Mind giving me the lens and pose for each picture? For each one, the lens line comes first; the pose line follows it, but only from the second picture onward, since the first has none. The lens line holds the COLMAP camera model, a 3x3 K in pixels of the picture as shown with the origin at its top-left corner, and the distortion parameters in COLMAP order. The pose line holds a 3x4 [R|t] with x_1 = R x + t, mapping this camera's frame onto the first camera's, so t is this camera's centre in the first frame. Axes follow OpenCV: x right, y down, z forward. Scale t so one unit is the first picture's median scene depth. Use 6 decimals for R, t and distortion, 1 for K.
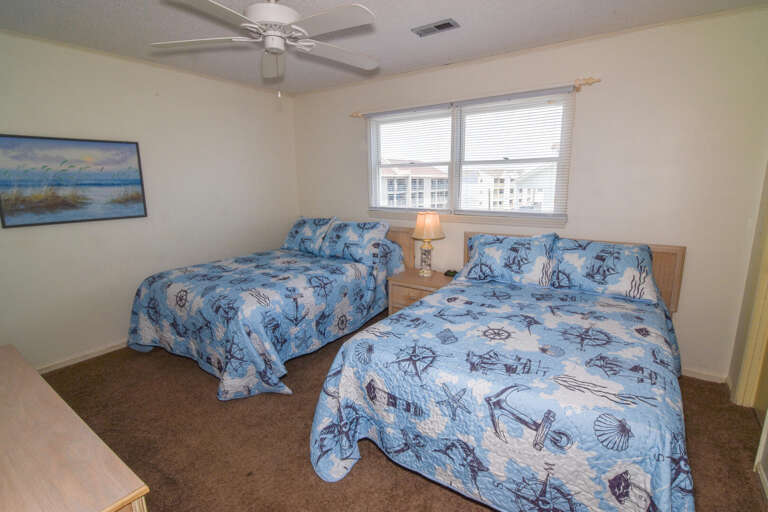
lens RADIAL K [[380.5, 0, 380.3], [0, 380.5, 254.6], [0, 0, 1]] dist [-0.013826, -0.002496]
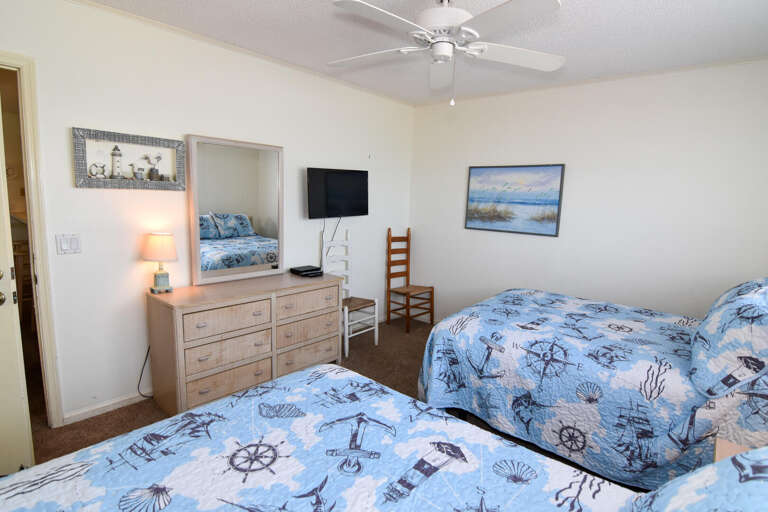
lens RADIAL K [[380.5, 0, 379.4], [0, 380.5, 253.2], [0, 0, 1]] dist [-0.013826, -0.002496]
pose [[-0.101123, 0.149012, -0.983651, 0.508757], [-0.226783, 0.959236, 0.168628, -0.143247], [0.968681, 0.240128, -0.063208, 0.724121]]
